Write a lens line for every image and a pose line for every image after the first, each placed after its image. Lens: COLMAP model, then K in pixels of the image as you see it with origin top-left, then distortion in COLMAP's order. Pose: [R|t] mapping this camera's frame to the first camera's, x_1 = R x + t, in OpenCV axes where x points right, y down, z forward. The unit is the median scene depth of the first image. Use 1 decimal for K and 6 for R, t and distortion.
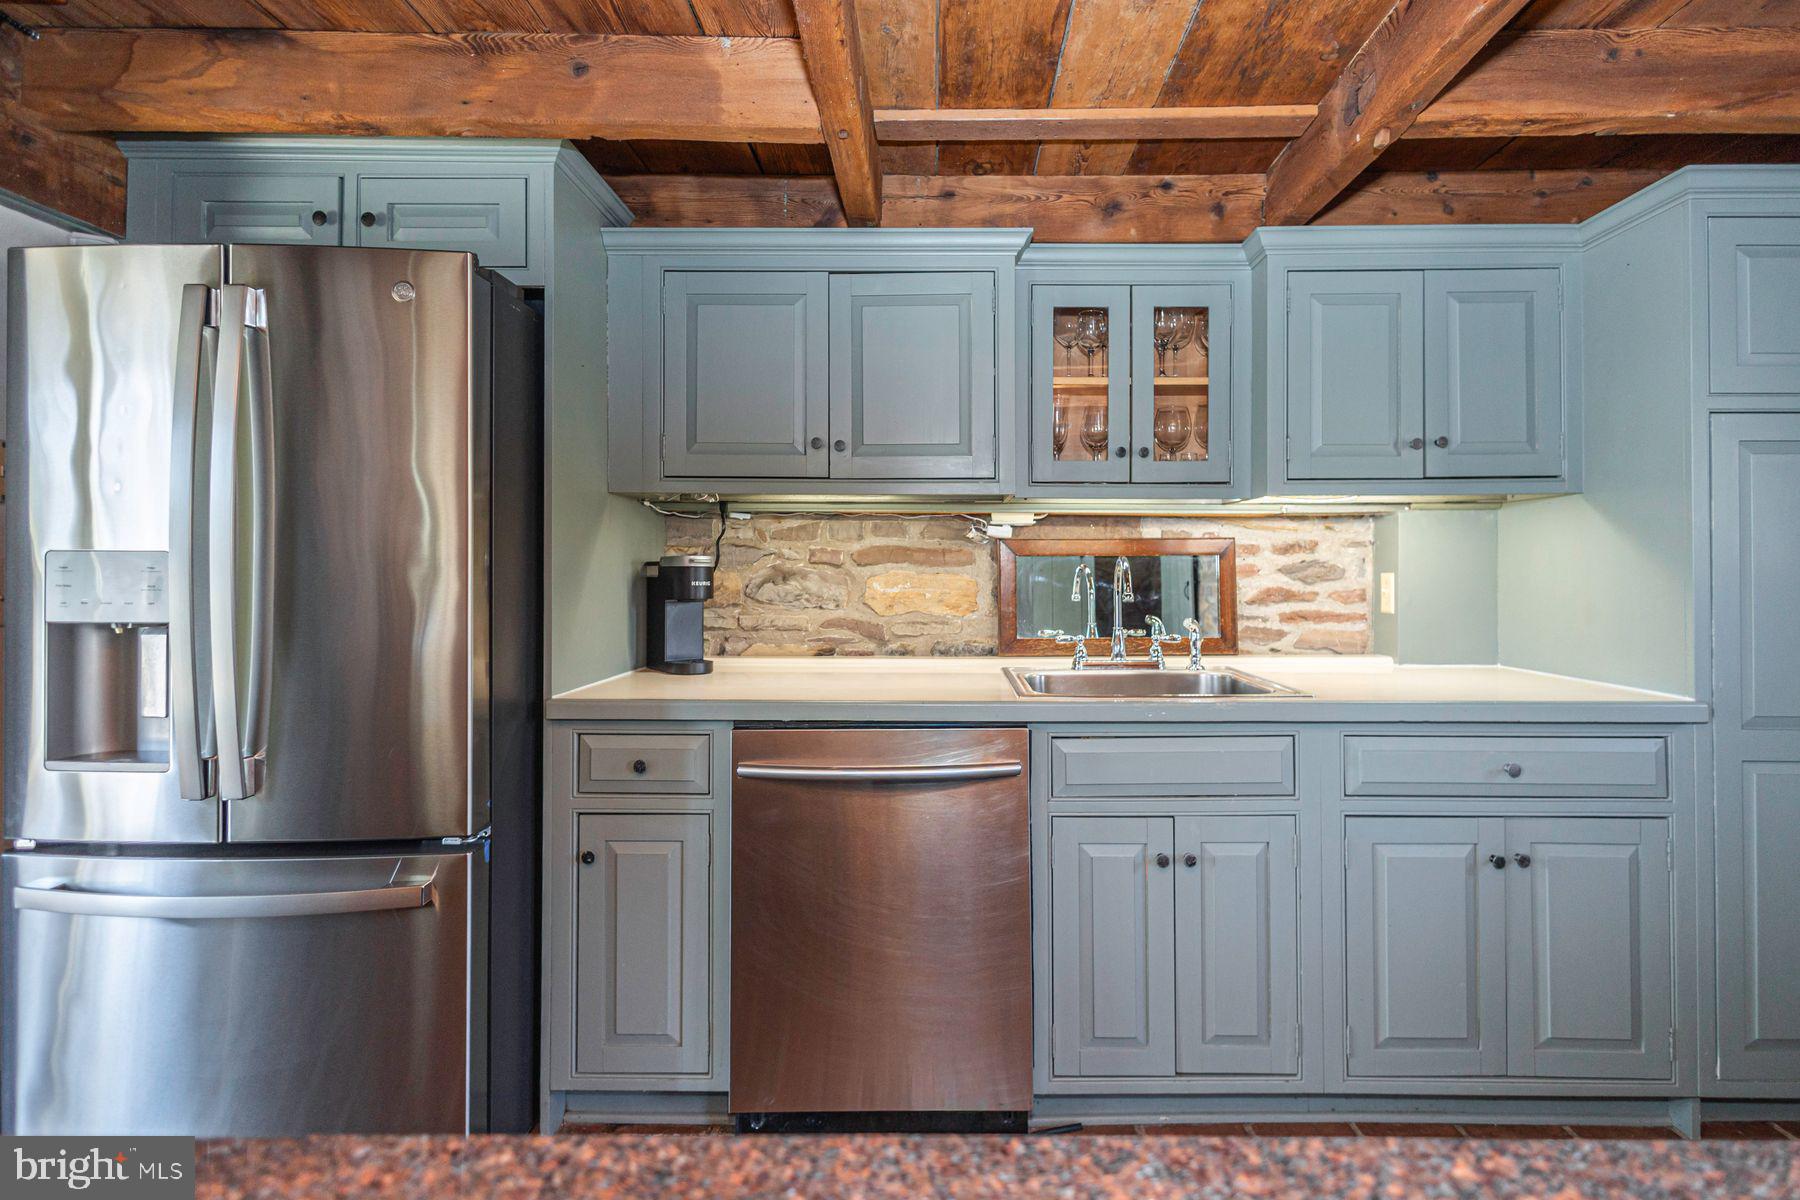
lens RADIAL K [[840.9, 0, 930.9], [0, 840.9, 565.3], [0, 0, 1]] dist [0.000031, -0.001387]
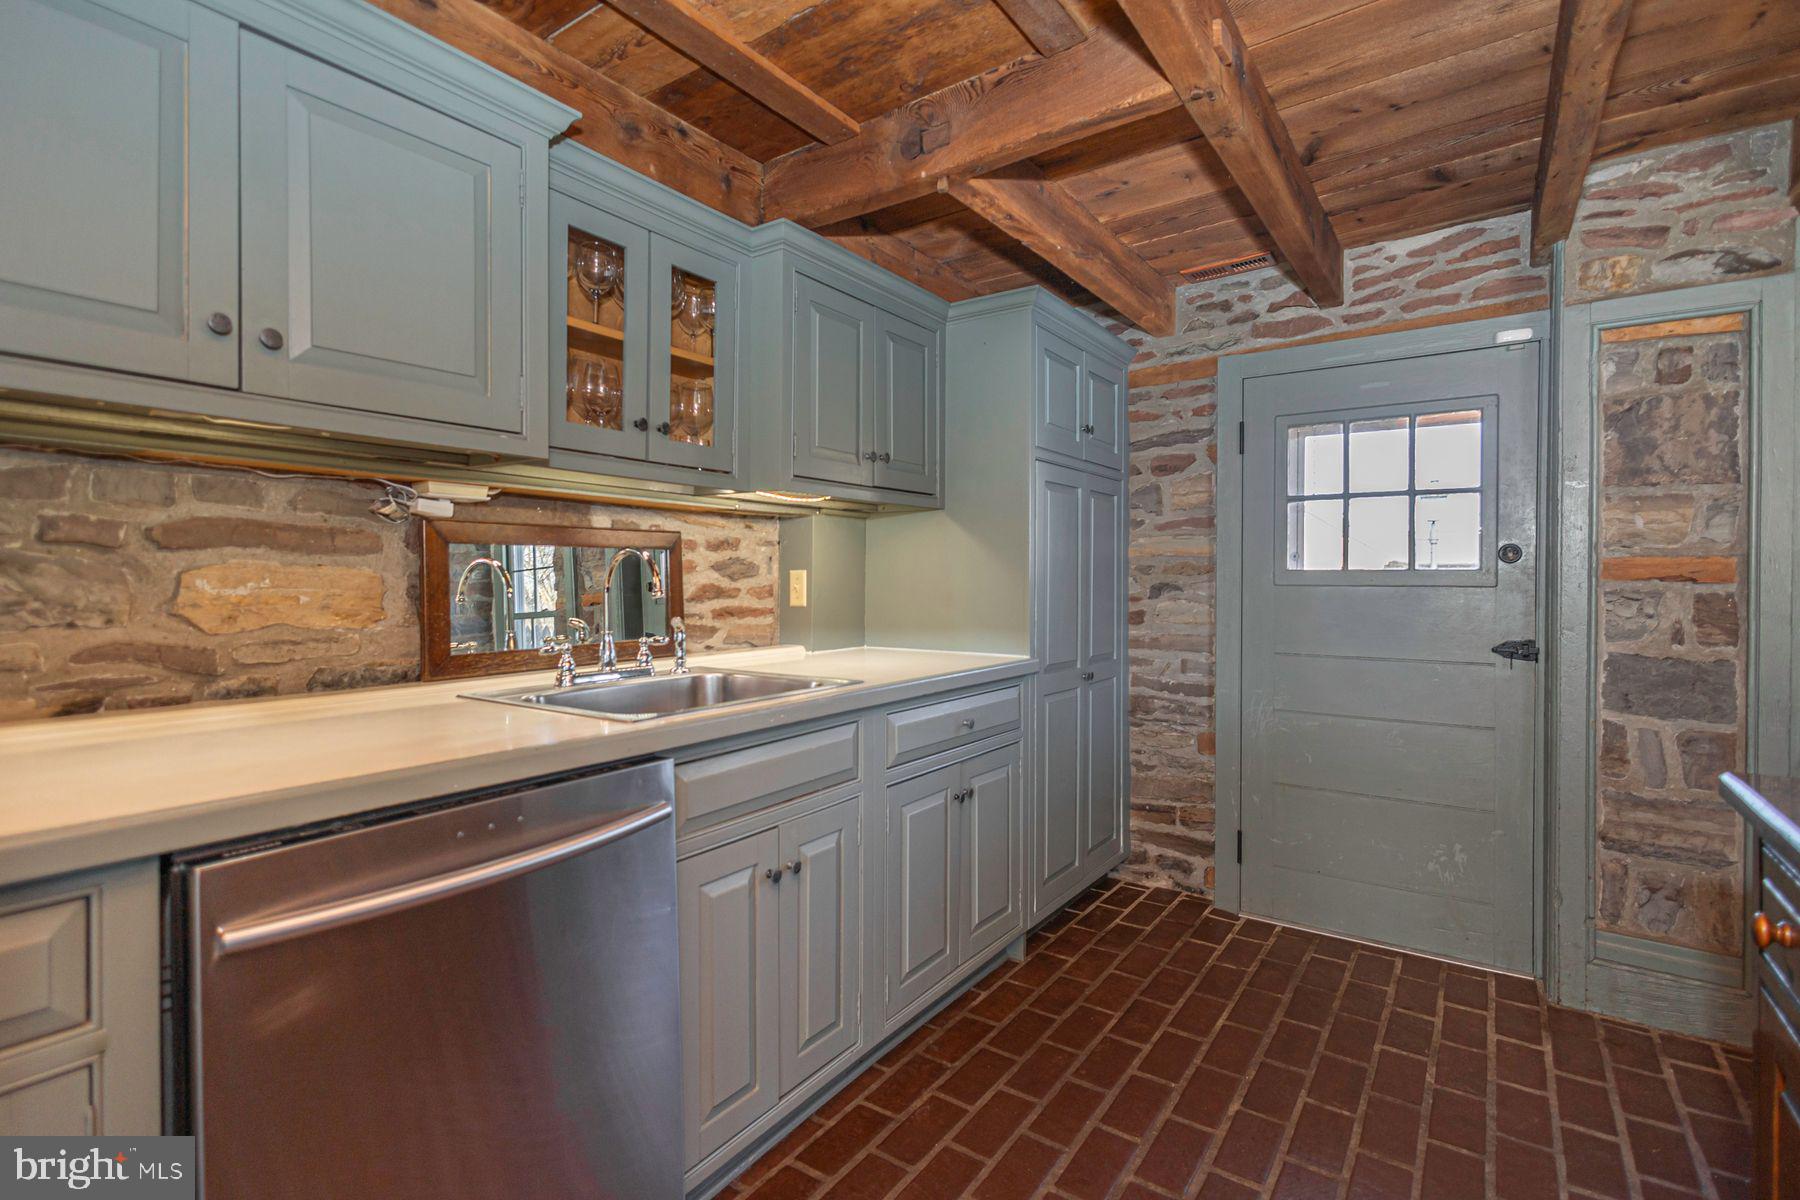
lens RADIAL K [[840.9, 0, 890.7], [0, 840.9, 586.4], [0, 0, 1]] dist [0.000031, -0.001387]
pose [[0.558143, -0.006879, 0.829716, -0.293636], [-0.009707, 0.999843, 0.014820, 0.012549], [-0.829688, -0.016326, 0.557989, 0.270678]]
